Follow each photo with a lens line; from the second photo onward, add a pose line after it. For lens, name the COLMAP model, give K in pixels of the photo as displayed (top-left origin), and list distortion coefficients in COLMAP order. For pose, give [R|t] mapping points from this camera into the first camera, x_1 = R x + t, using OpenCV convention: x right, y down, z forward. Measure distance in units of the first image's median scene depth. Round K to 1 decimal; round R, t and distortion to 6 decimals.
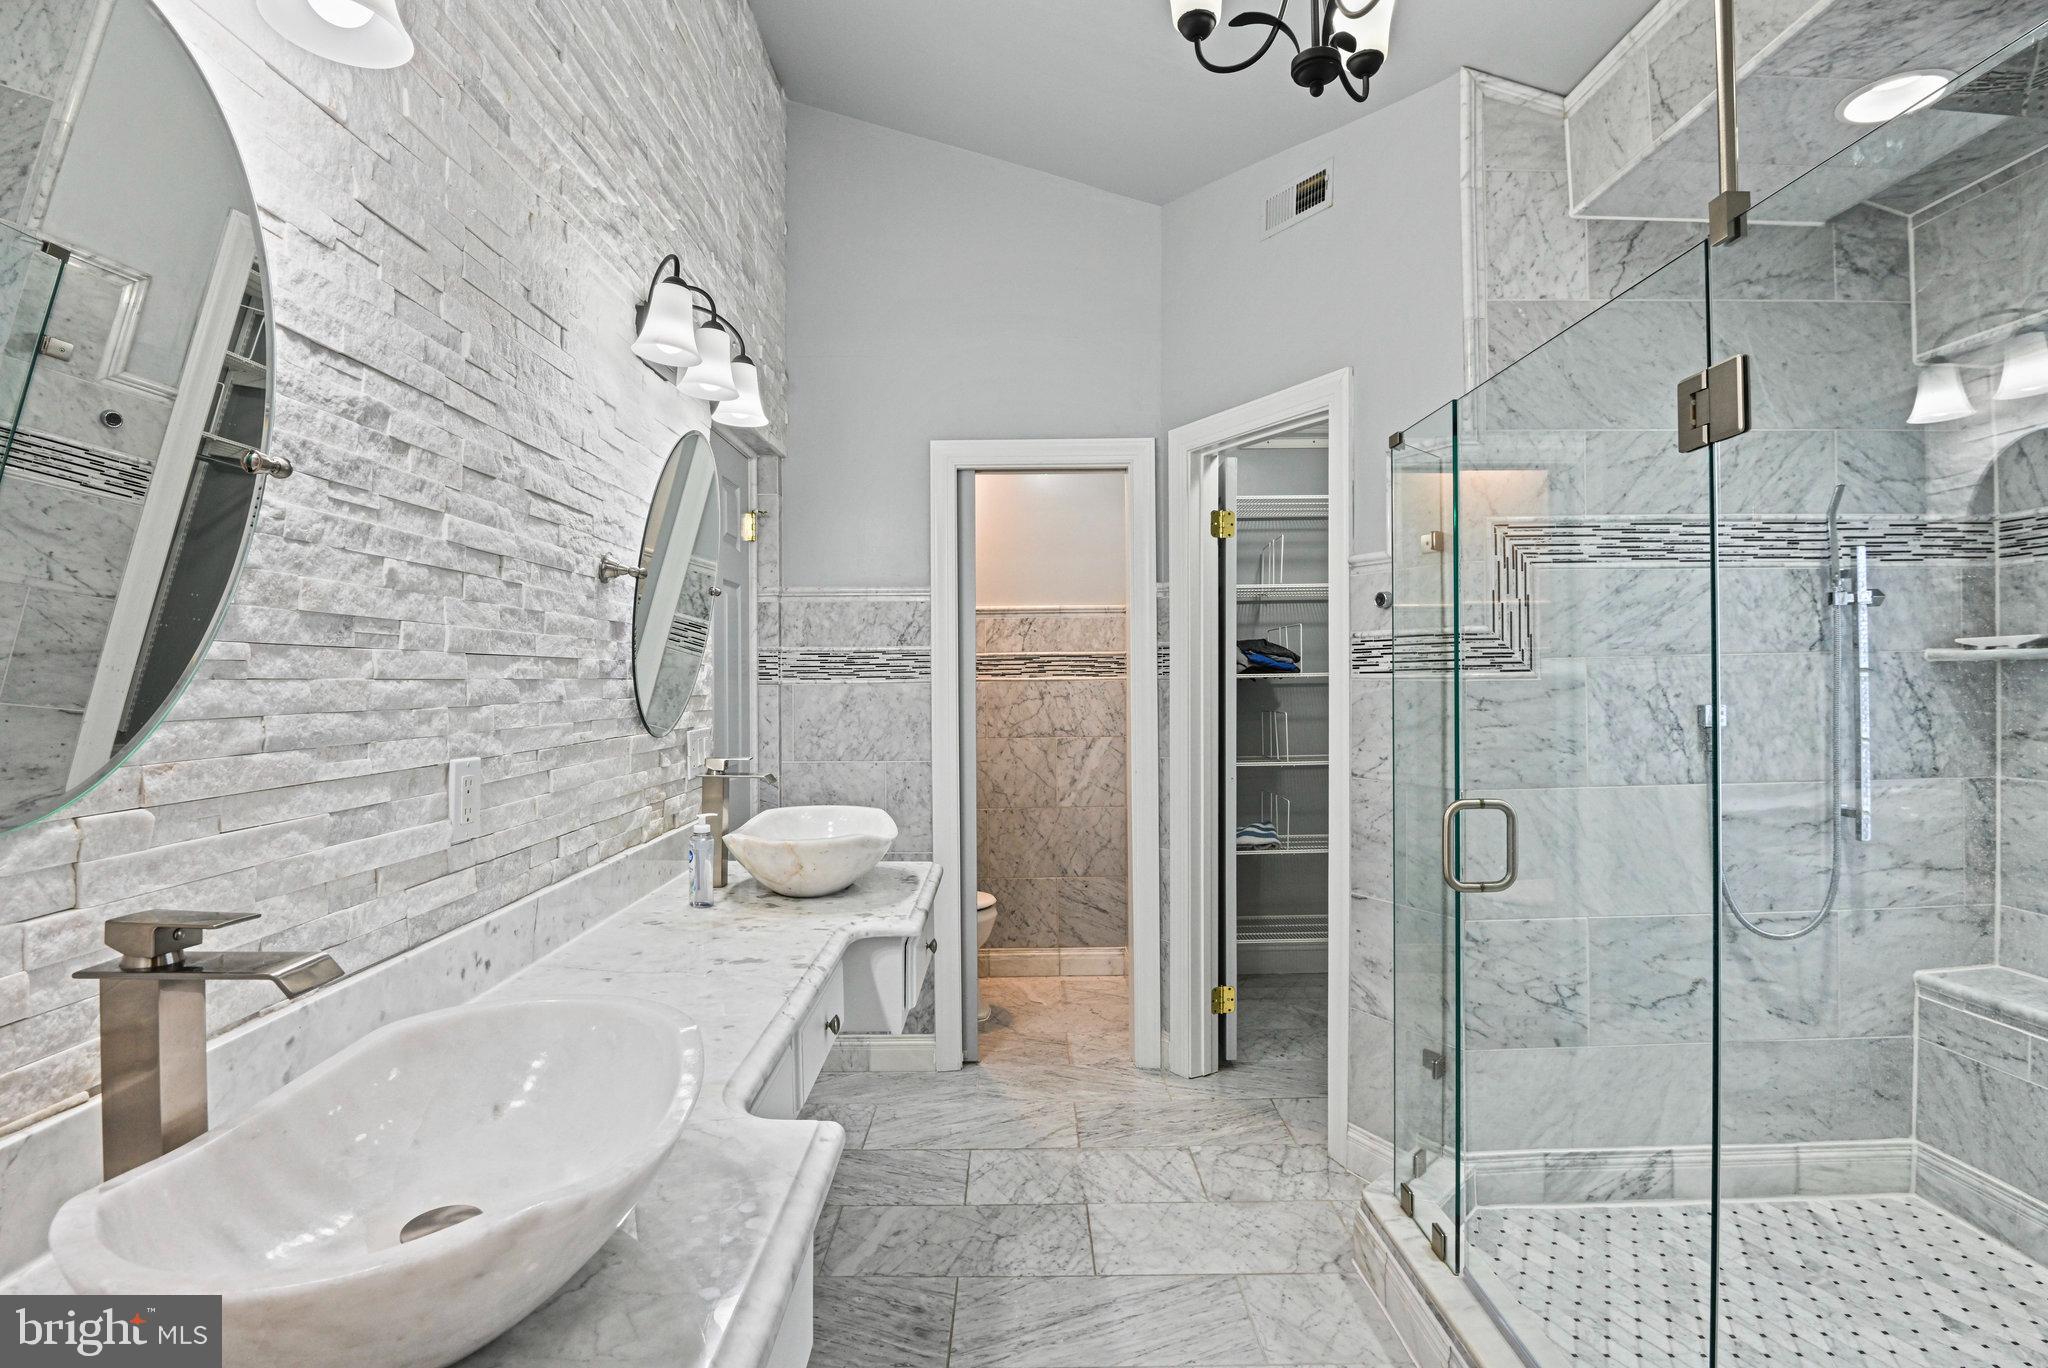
lens RADIAL K [[1065.6, 0, 1028.6], [0, 1065.6, 678.4], [0, 0, 1]] dist [-0.001431, -0.000130]
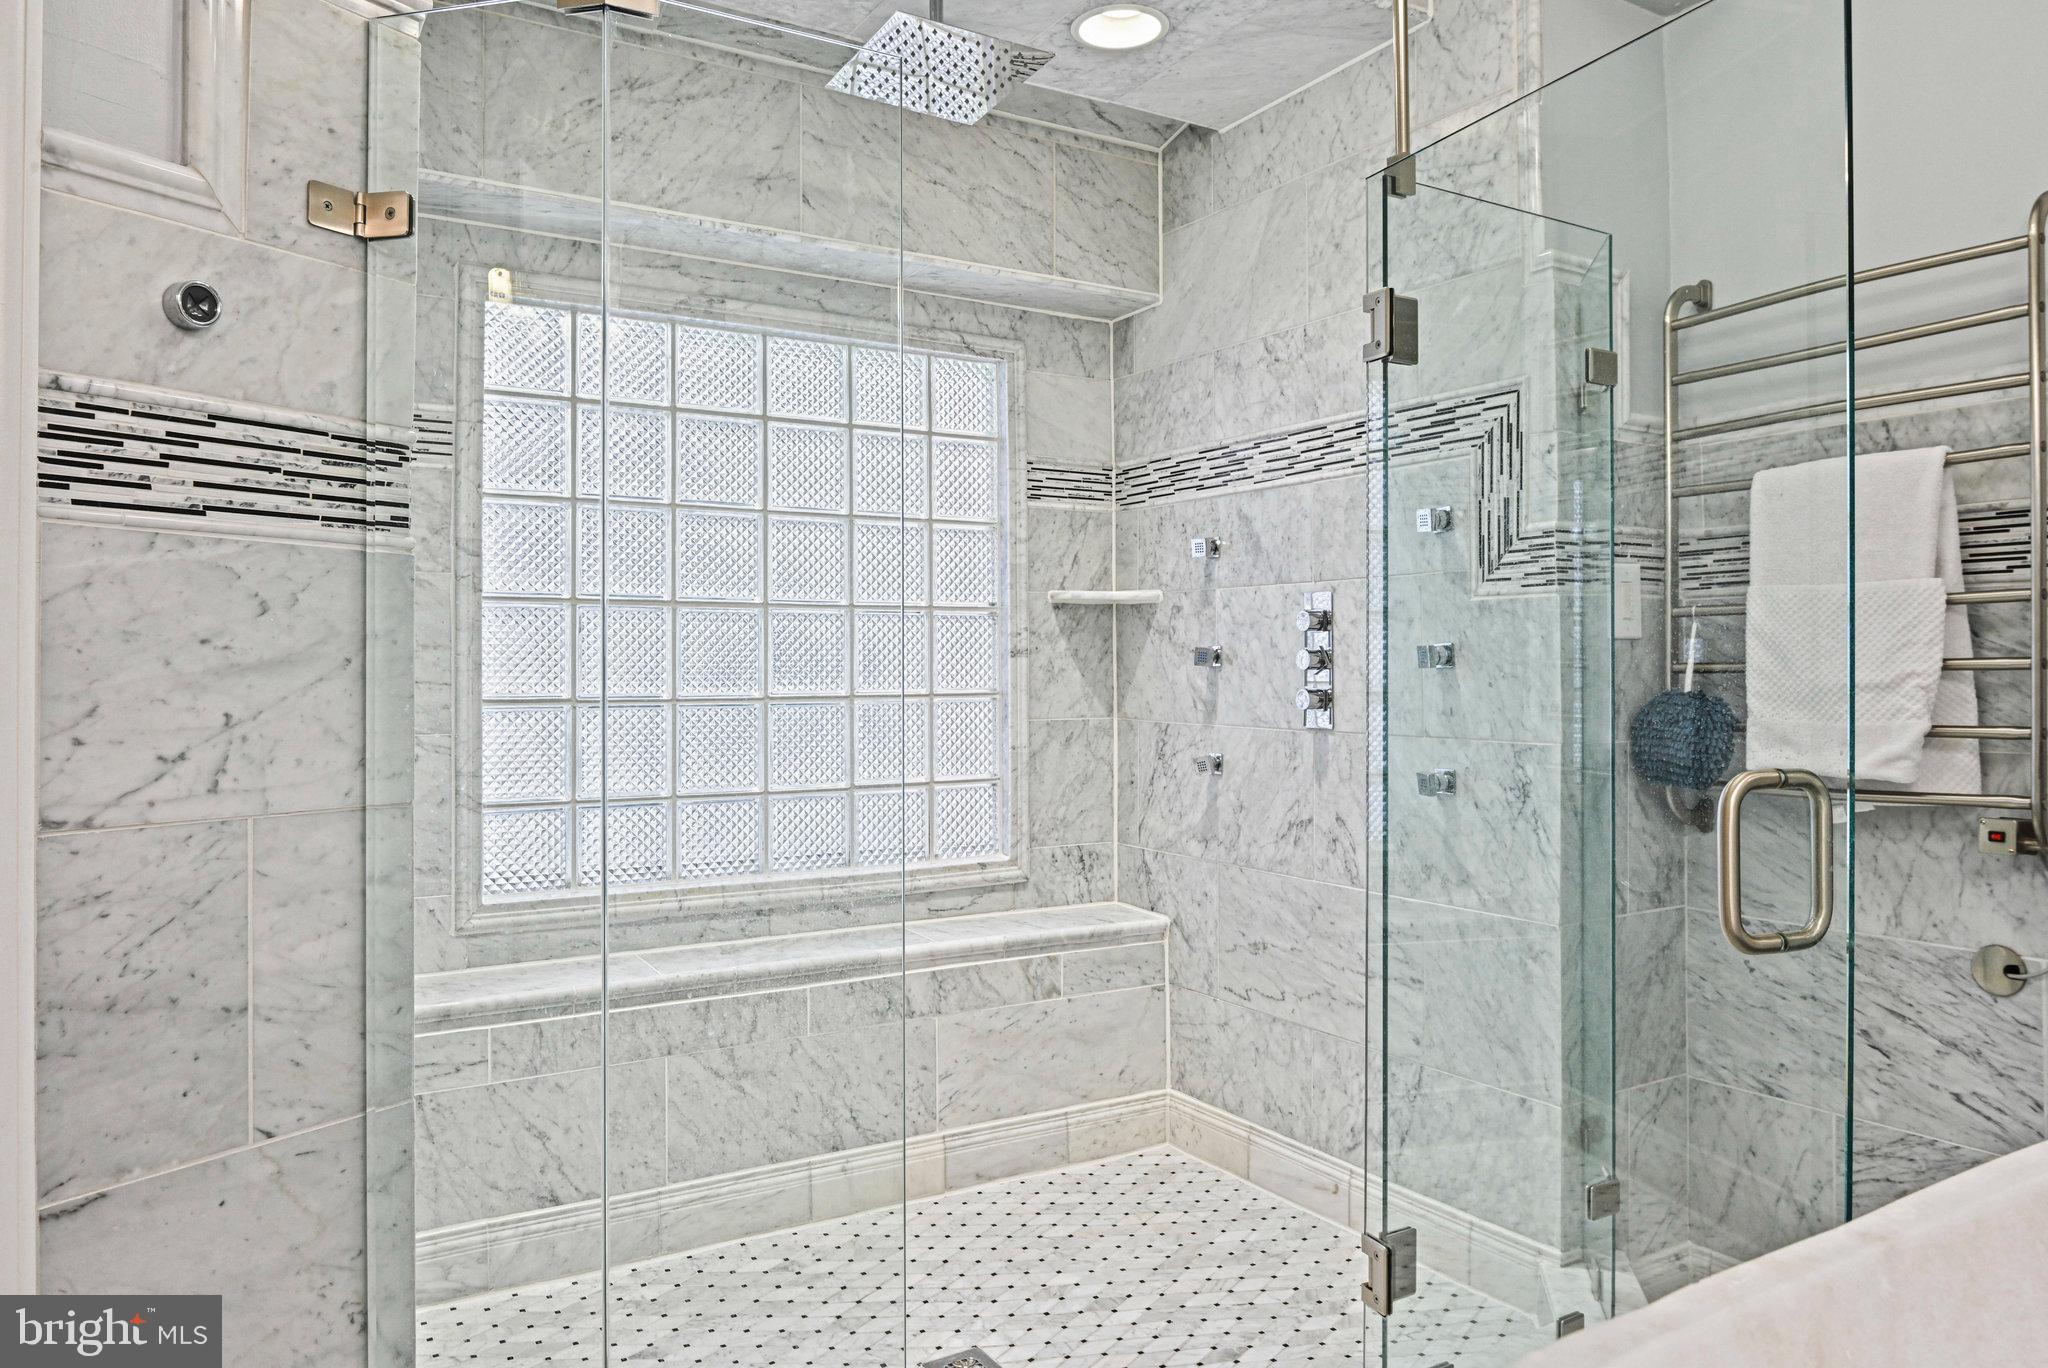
lens RADIAL K [[1436.6, 0, 1065.1], [0, 1436.6, 660.1], [0, 0, 1]] dist [-0.007708, -0.000080]
pose [[-0.504194, 0.006560, 0.863565, -0.331757], [0.006093, 0.999973, -0.004039, 0.071692], [-0.863569, 0.003225, -0.504221, 1.512712]]
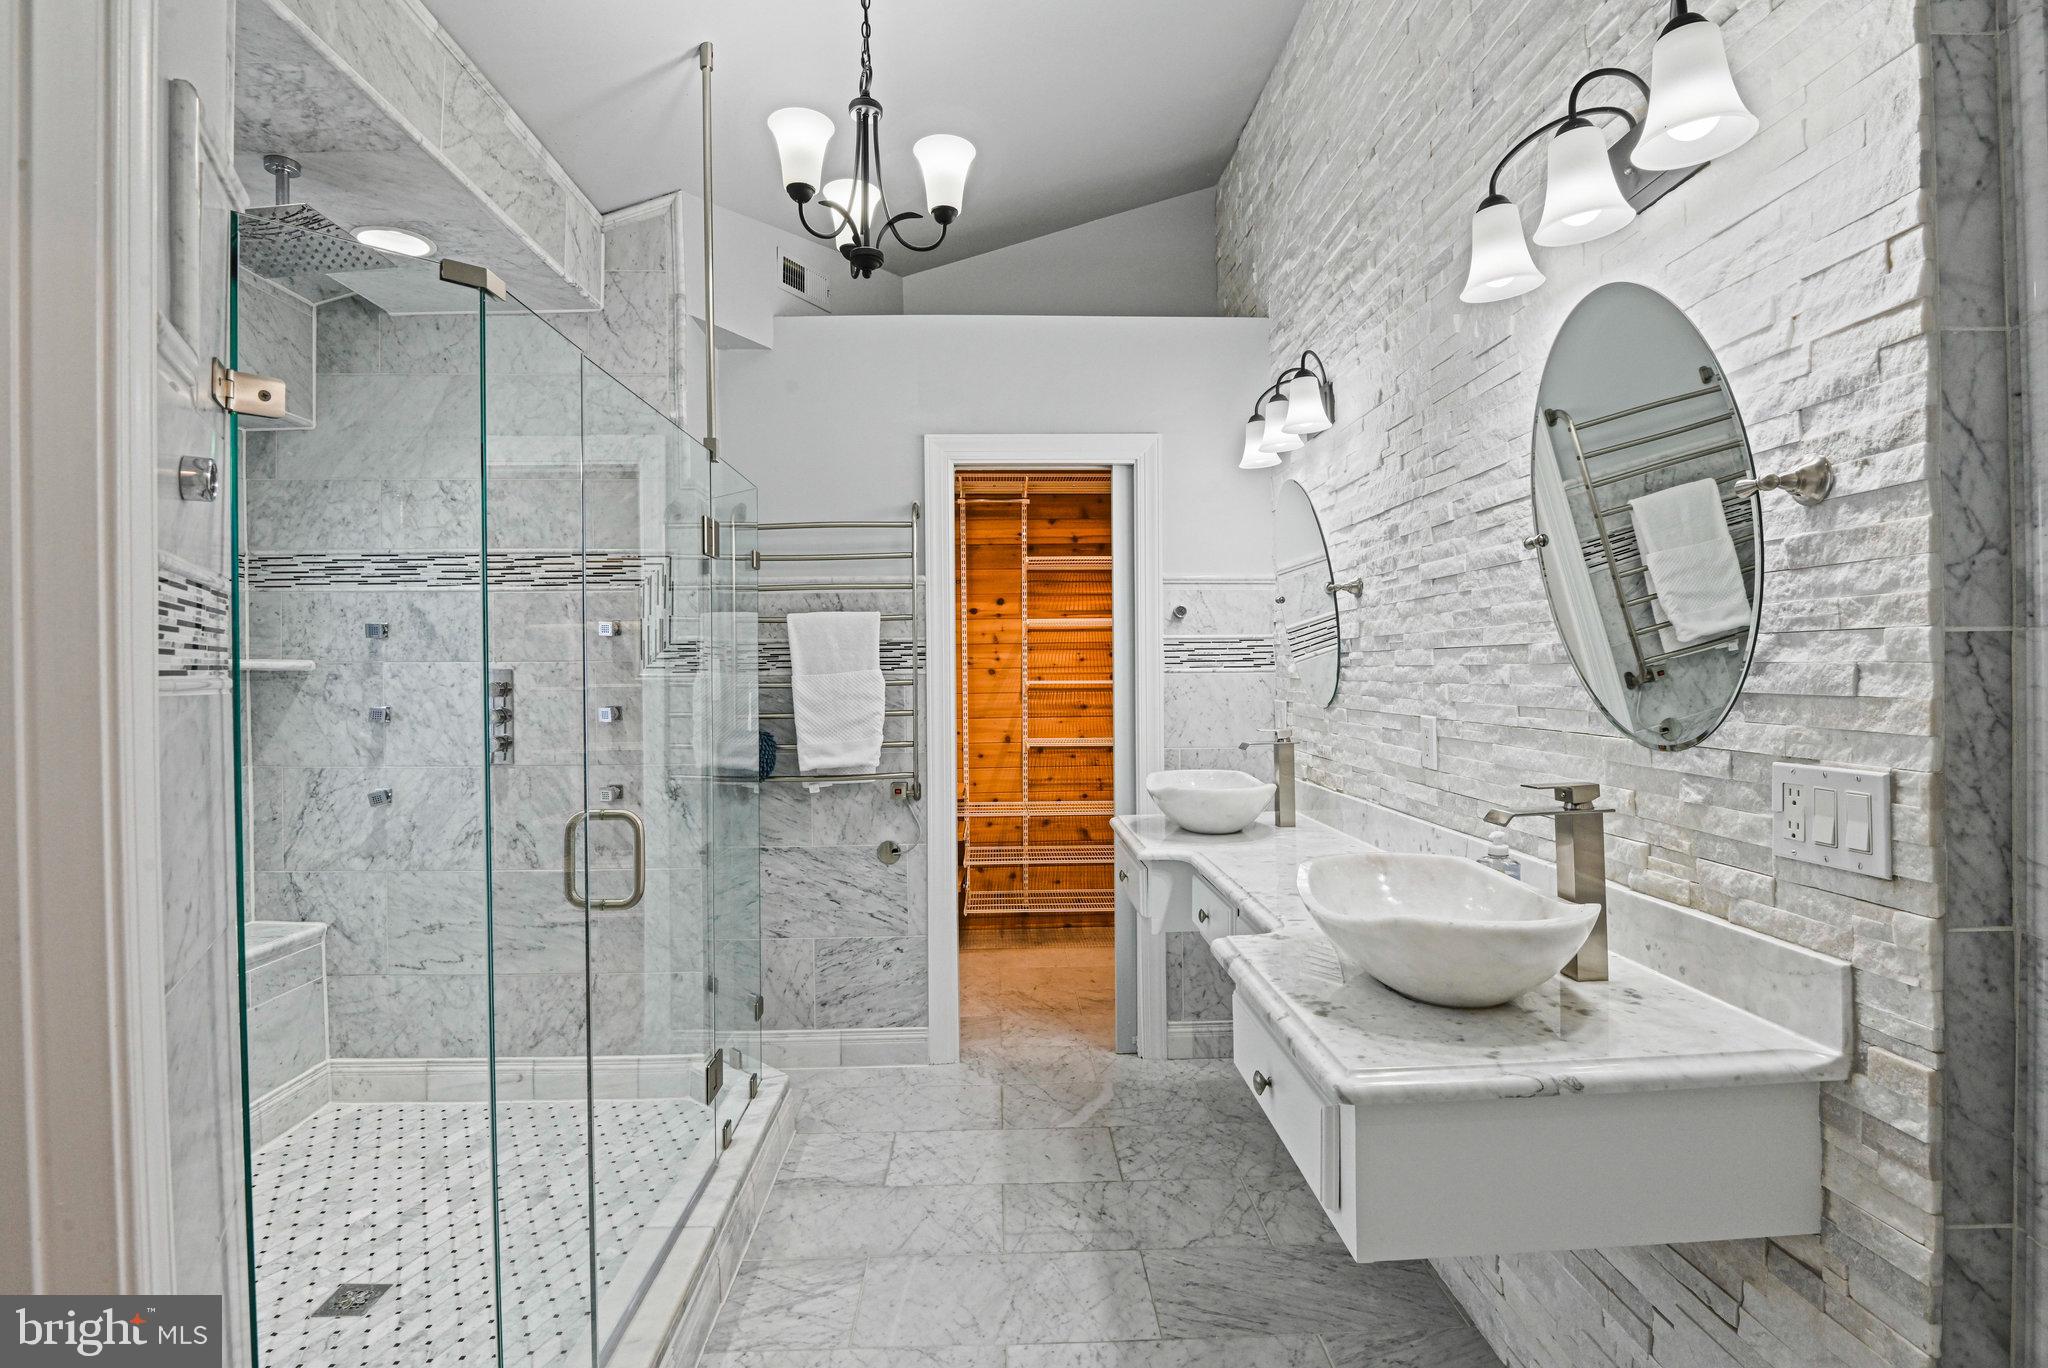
lens RADIAL K [[999.1, 0, 1023.4], [0, 999.1, 676.9], [0, 0, 1]] dist [-0.022213, -0.002278]
pose [[-0.999531, 0.007195, -0.029780, 0.089822], [0.007017, 0.999957, 0.006087, 0.003820], [0.029822, 0.005875, -0.999538, 2.040579]]
